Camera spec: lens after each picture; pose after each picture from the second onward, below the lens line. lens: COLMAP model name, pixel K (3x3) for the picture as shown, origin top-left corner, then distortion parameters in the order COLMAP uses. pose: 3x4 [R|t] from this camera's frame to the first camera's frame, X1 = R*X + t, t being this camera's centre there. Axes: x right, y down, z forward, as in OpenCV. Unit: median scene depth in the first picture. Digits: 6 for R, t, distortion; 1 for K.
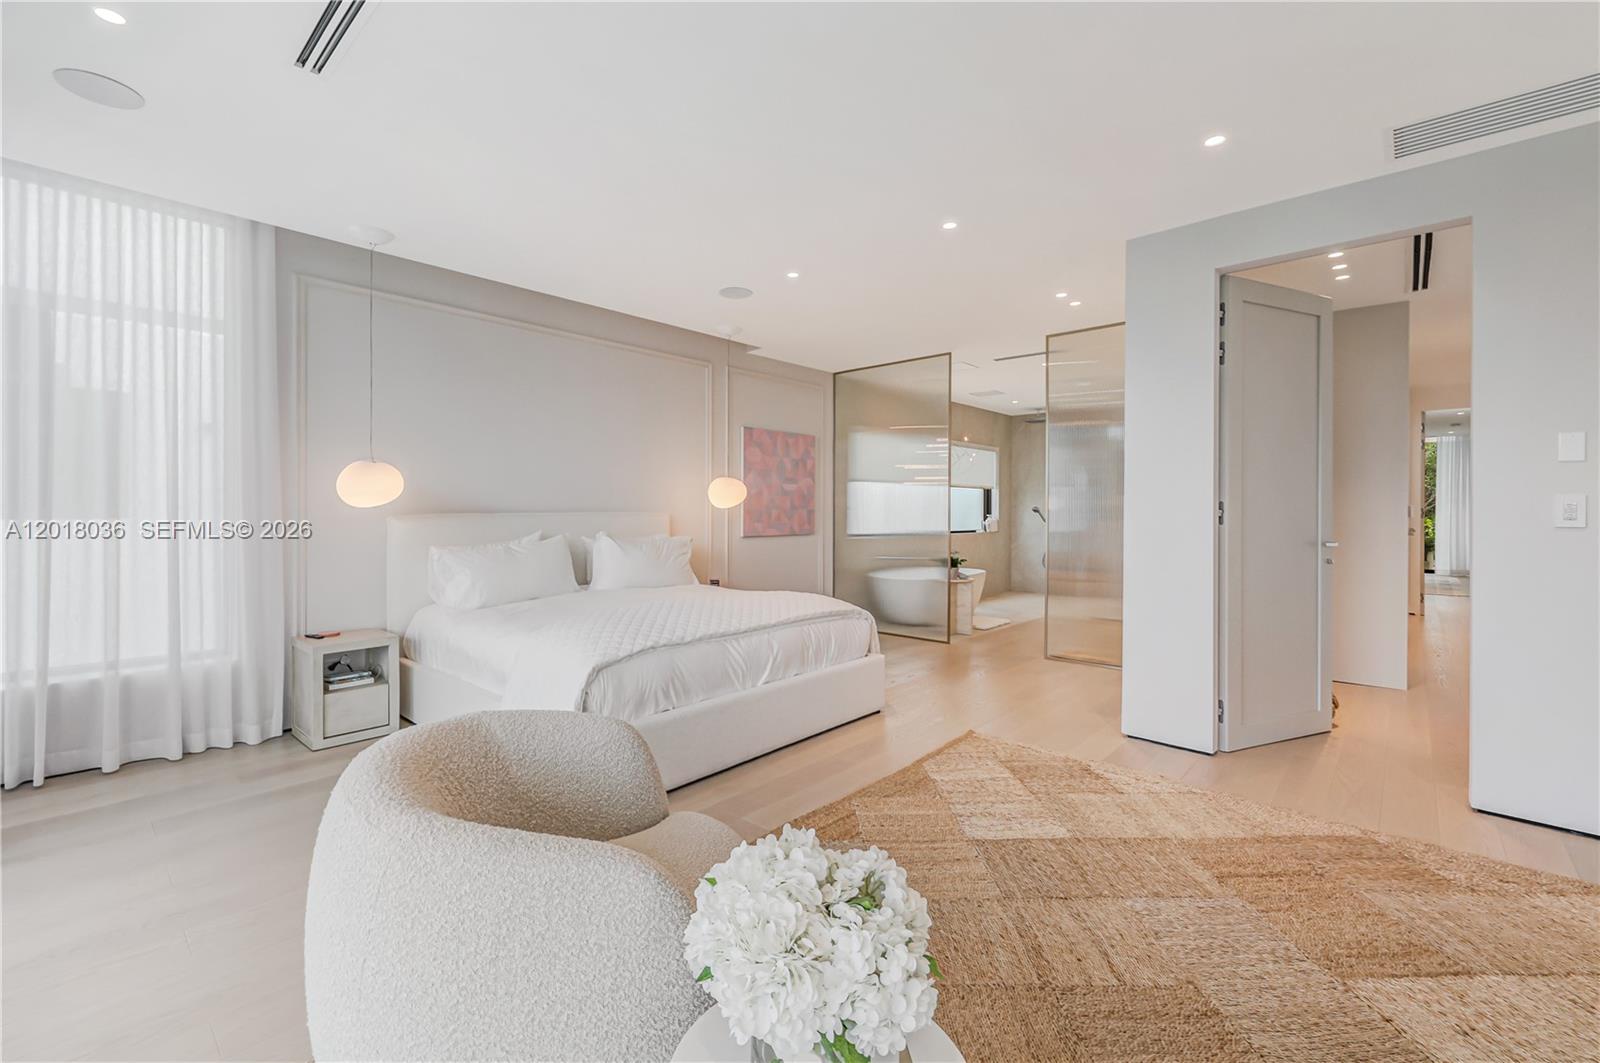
lens RADIAL K [[679.3, 0, 757.6], [0, 679.3, 510.0], [0, 0, 1]] dist [-0.000173, 0.000660]
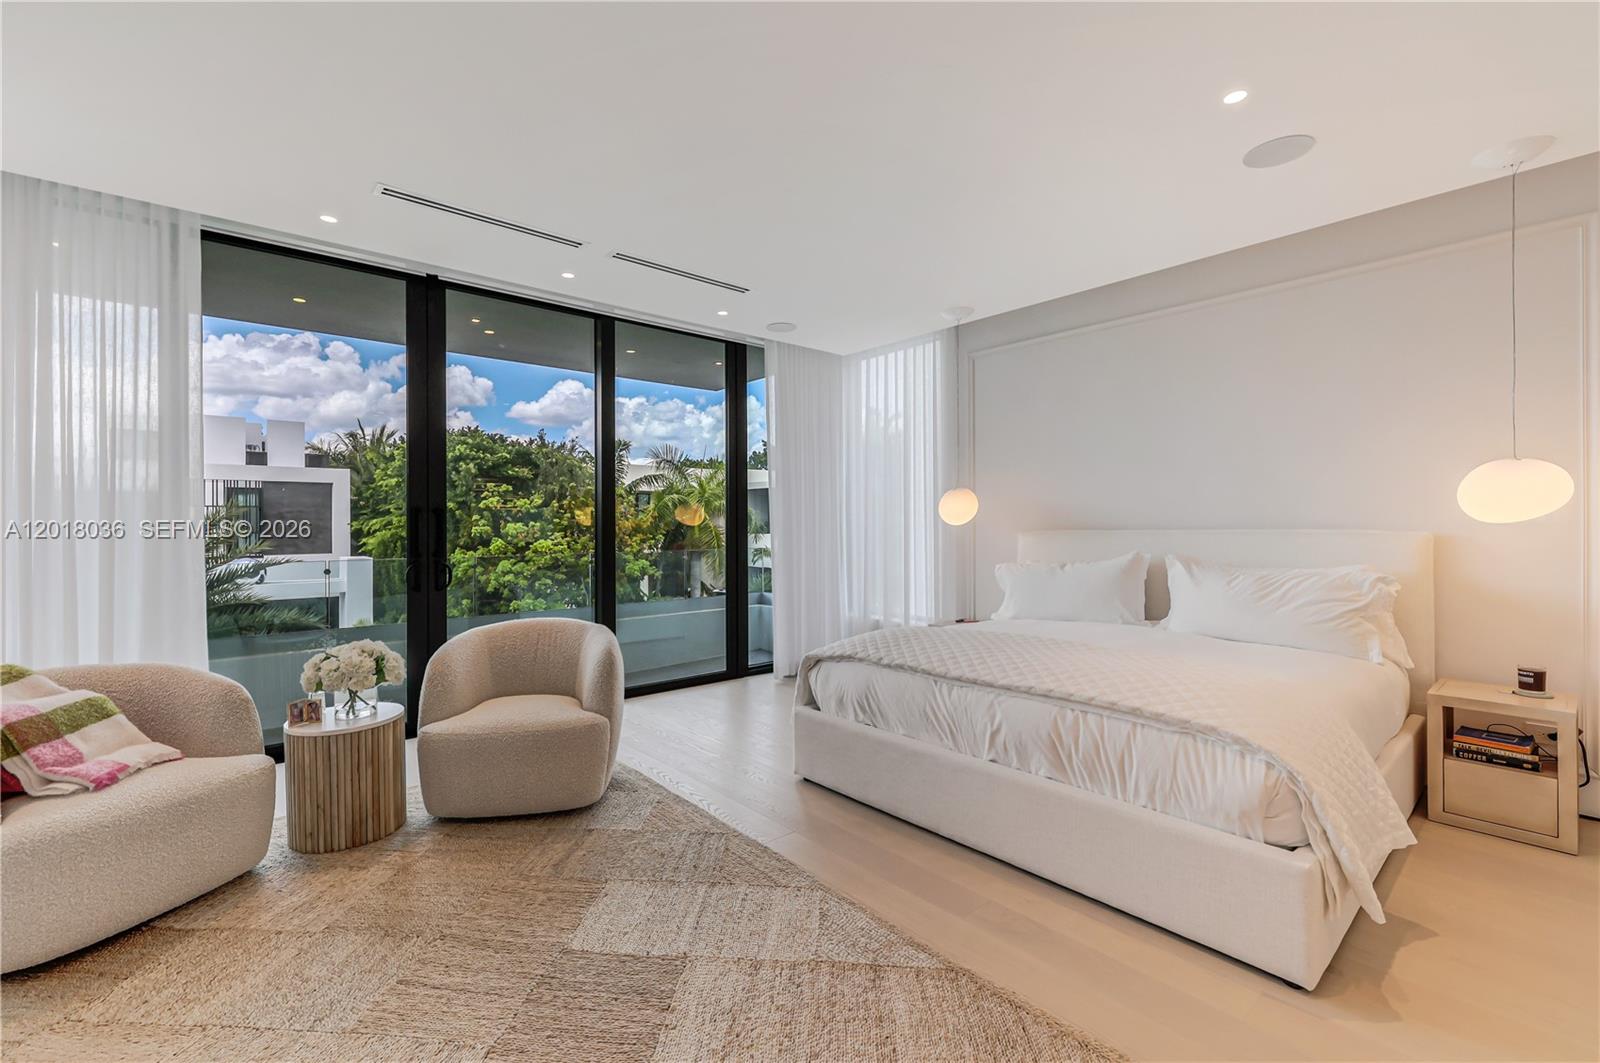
lens RADIAL K [[679.3, 0, 802.3], [0, 679.3, 528.6], [0, 0, 1]] dist [-0.000173, 0.000660]
pose [[-0.103117, 0.001235, -0.994668, 0.767324], [0.007775, 0.999970, 0.000435, 0.000075], [0.994639, -0.007689, -0.103124, 0.874815]]
